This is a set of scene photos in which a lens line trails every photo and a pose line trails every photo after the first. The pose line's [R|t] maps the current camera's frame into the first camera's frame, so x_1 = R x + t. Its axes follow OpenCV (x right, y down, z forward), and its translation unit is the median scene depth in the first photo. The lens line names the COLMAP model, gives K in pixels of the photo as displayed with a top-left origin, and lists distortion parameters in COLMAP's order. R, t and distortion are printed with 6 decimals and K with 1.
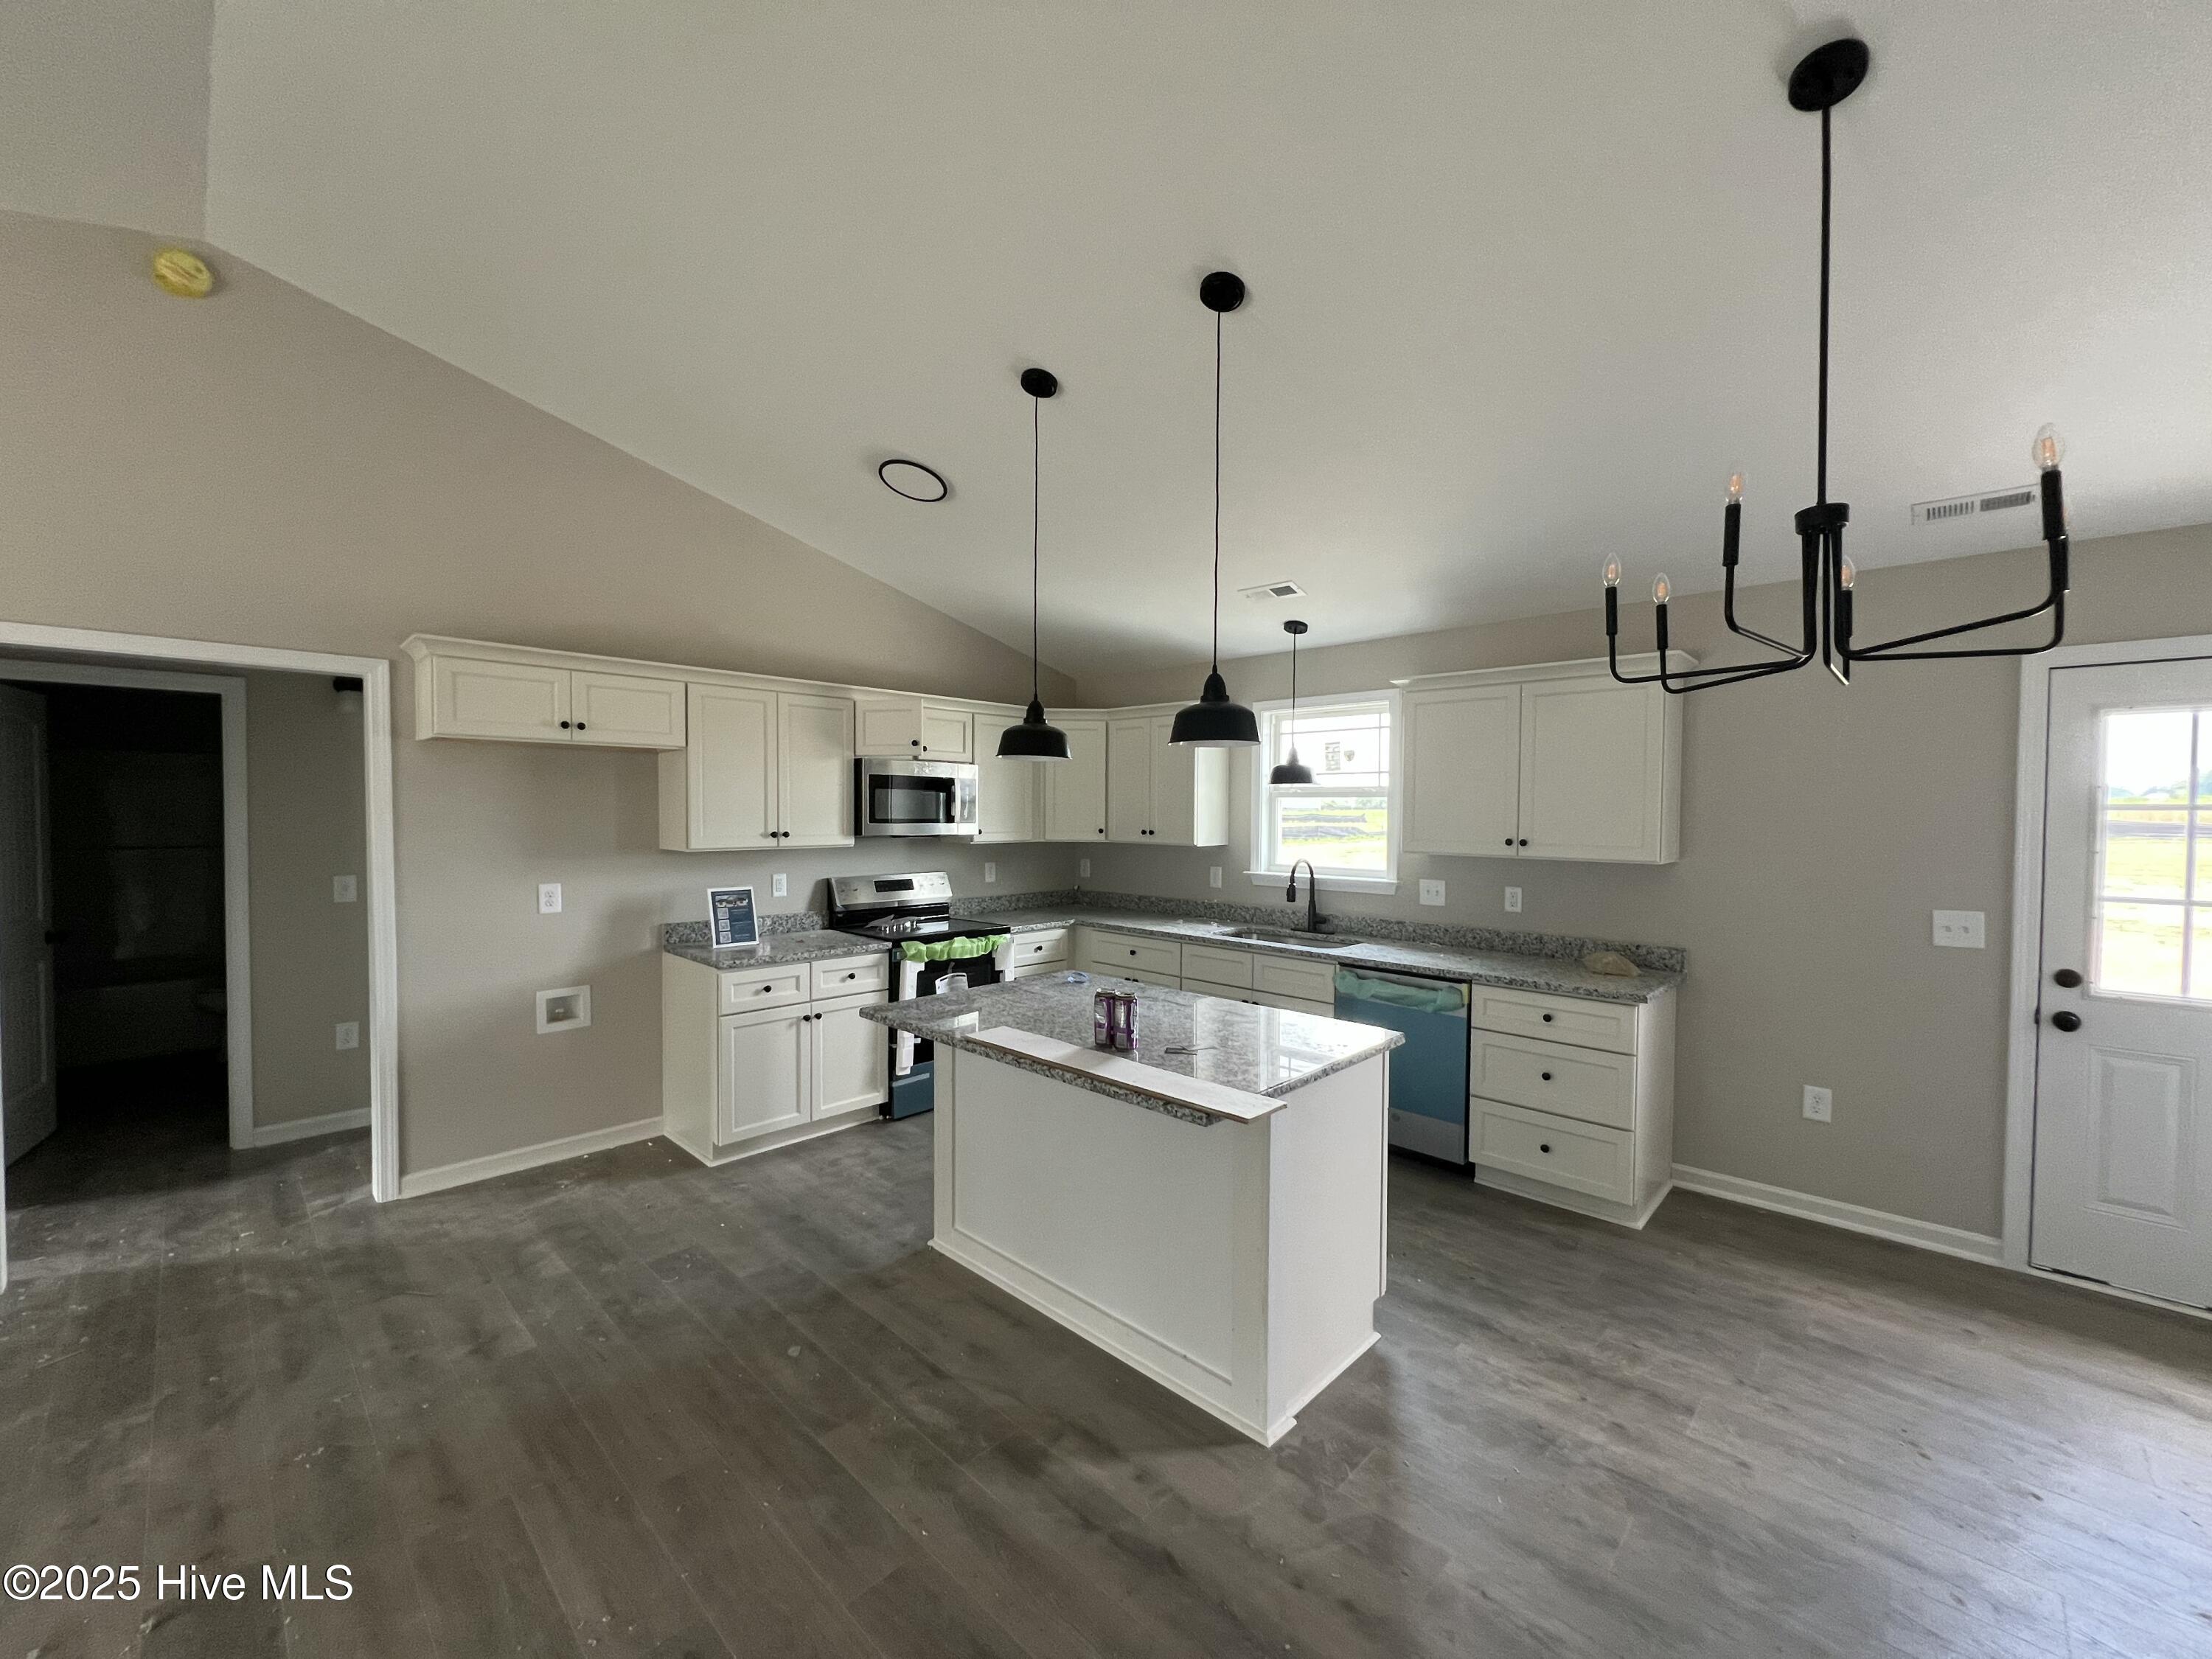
lens RADIAL K [[895.4, 0, 1097.9], [0, 895.4, 837.2], [0, 0, 1]] dist [-0.000280, 0.000159]
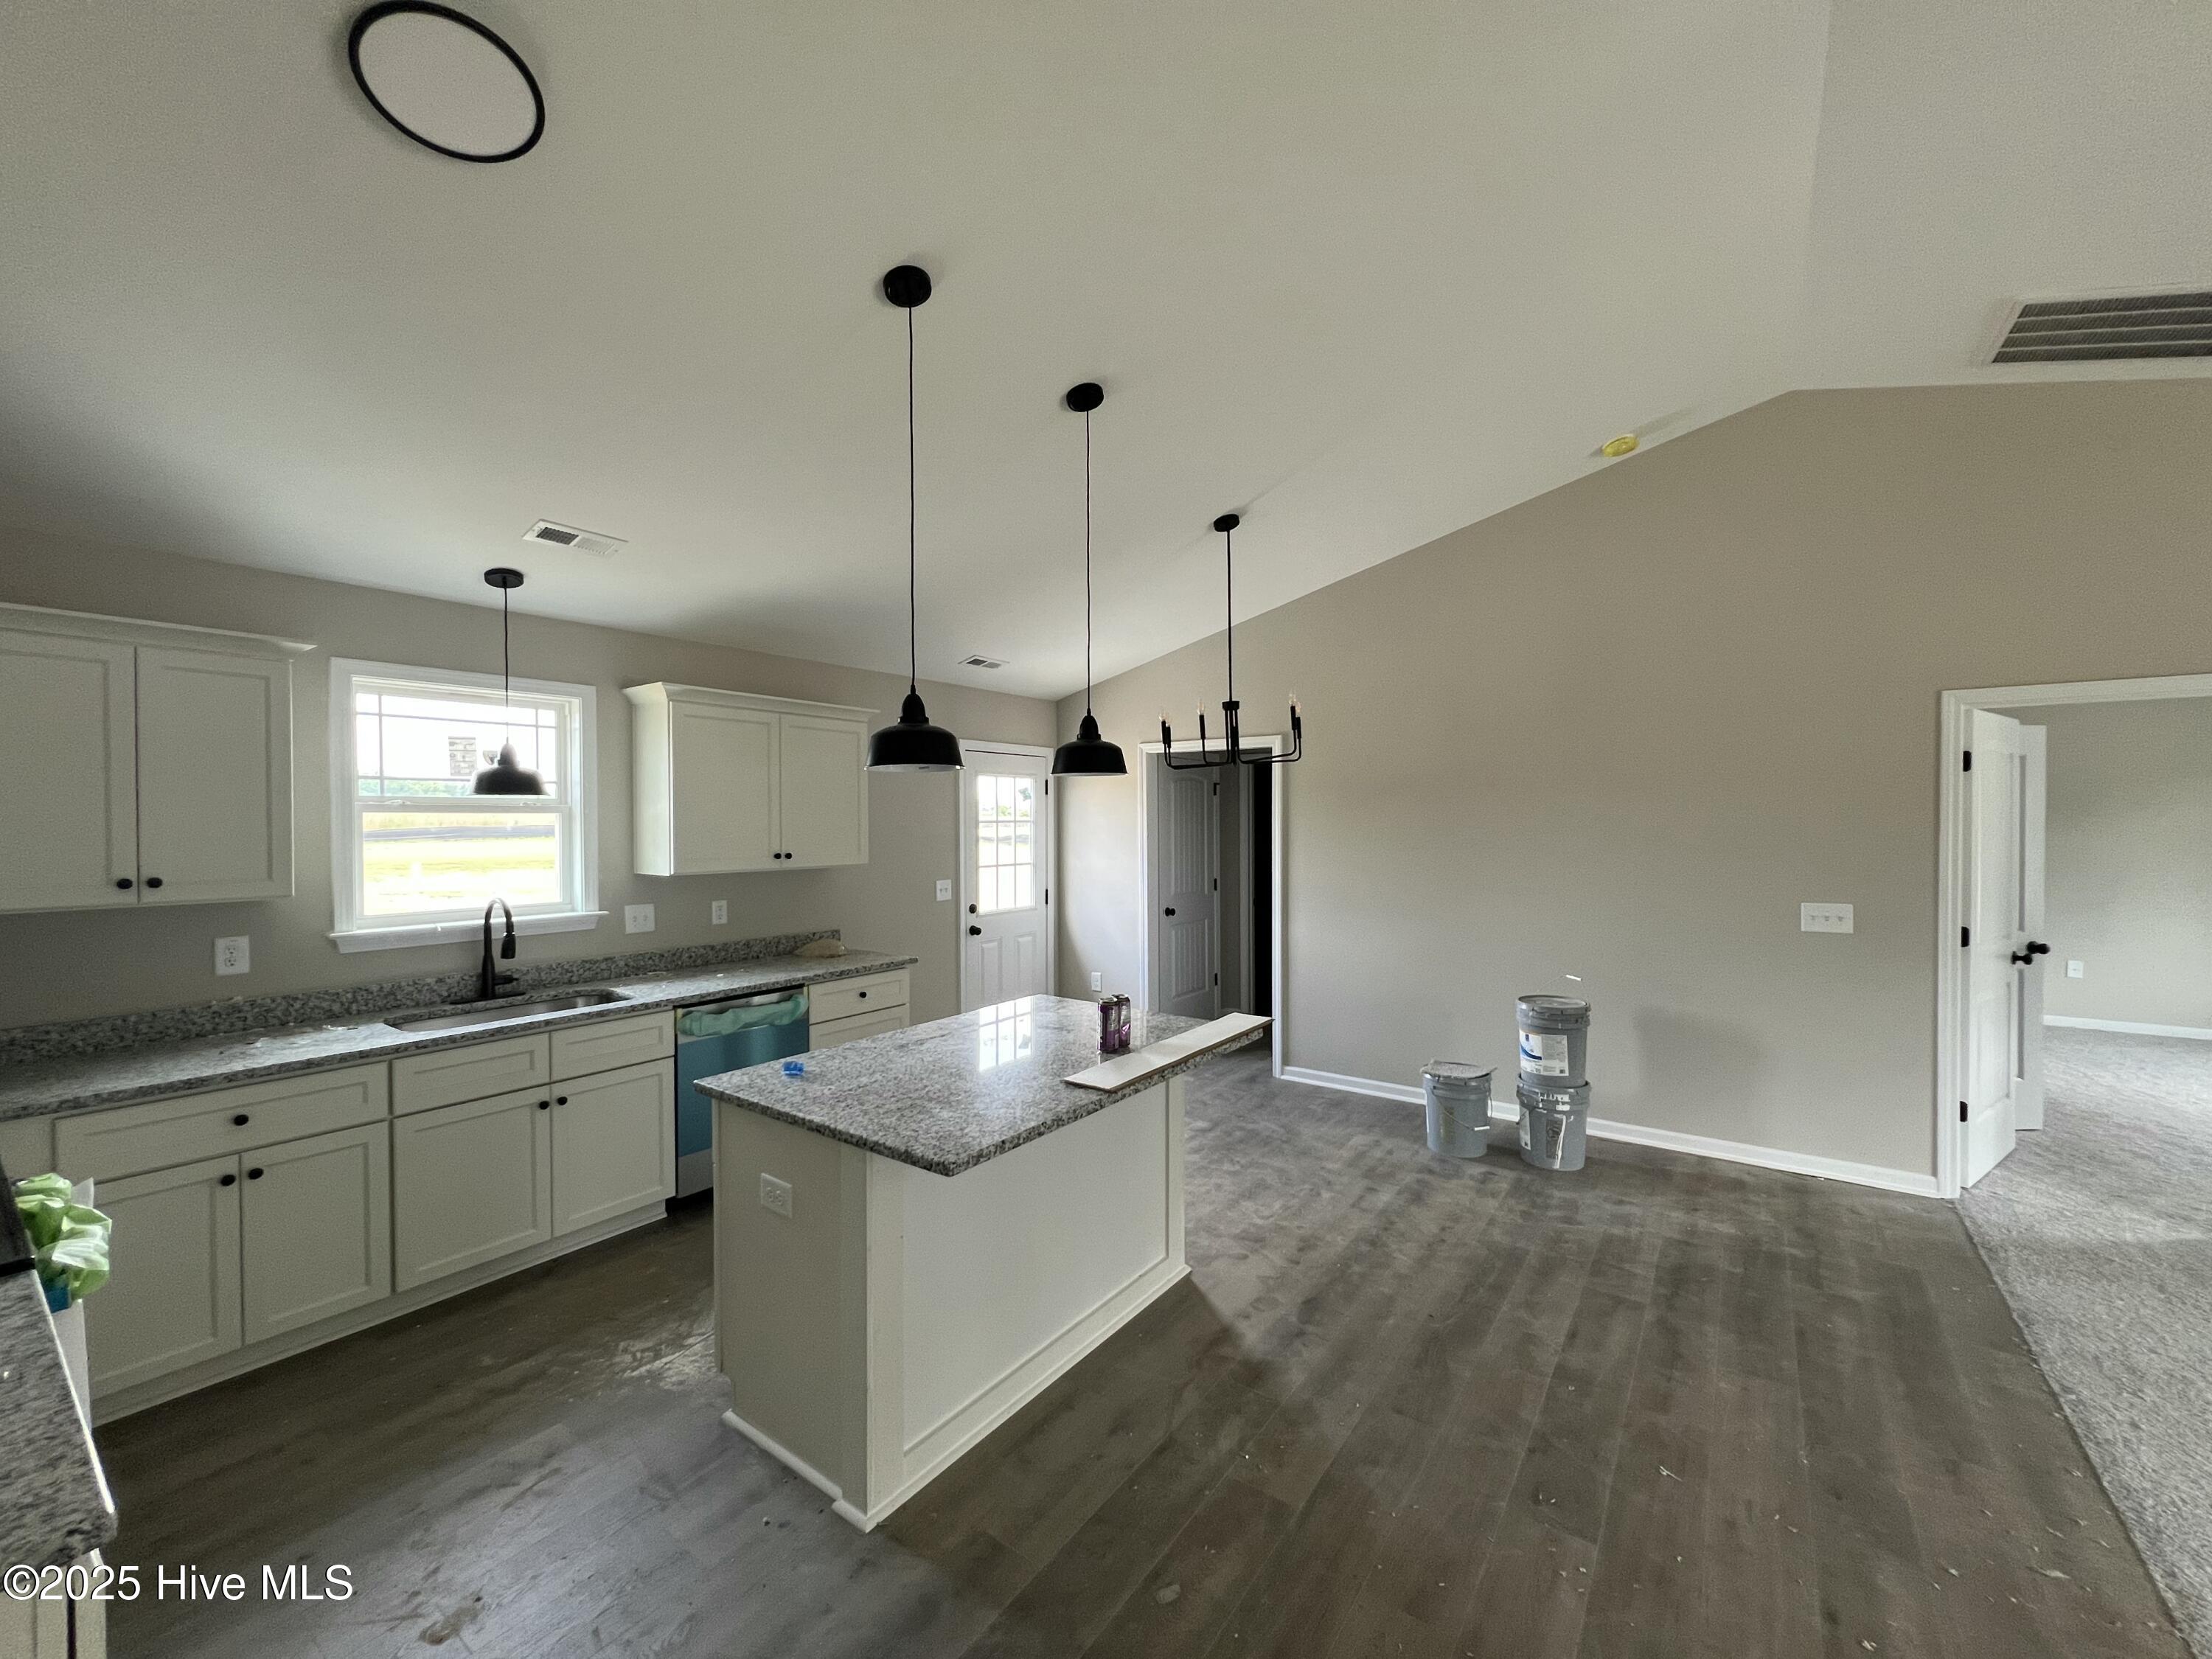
lens RADIAL K [[875.2, 0, 1135.7], [0, 875.2, 826.7], [0, 0, 1]] dist [0.009282, 0.000074]
pose [[-0.163221, -0.014368, 0.986485, -0.822838], [0.030994, 0.999326, 0.019683, -0.046690], [-0.986103, 0.033788, -0.162665, 0.897990]]
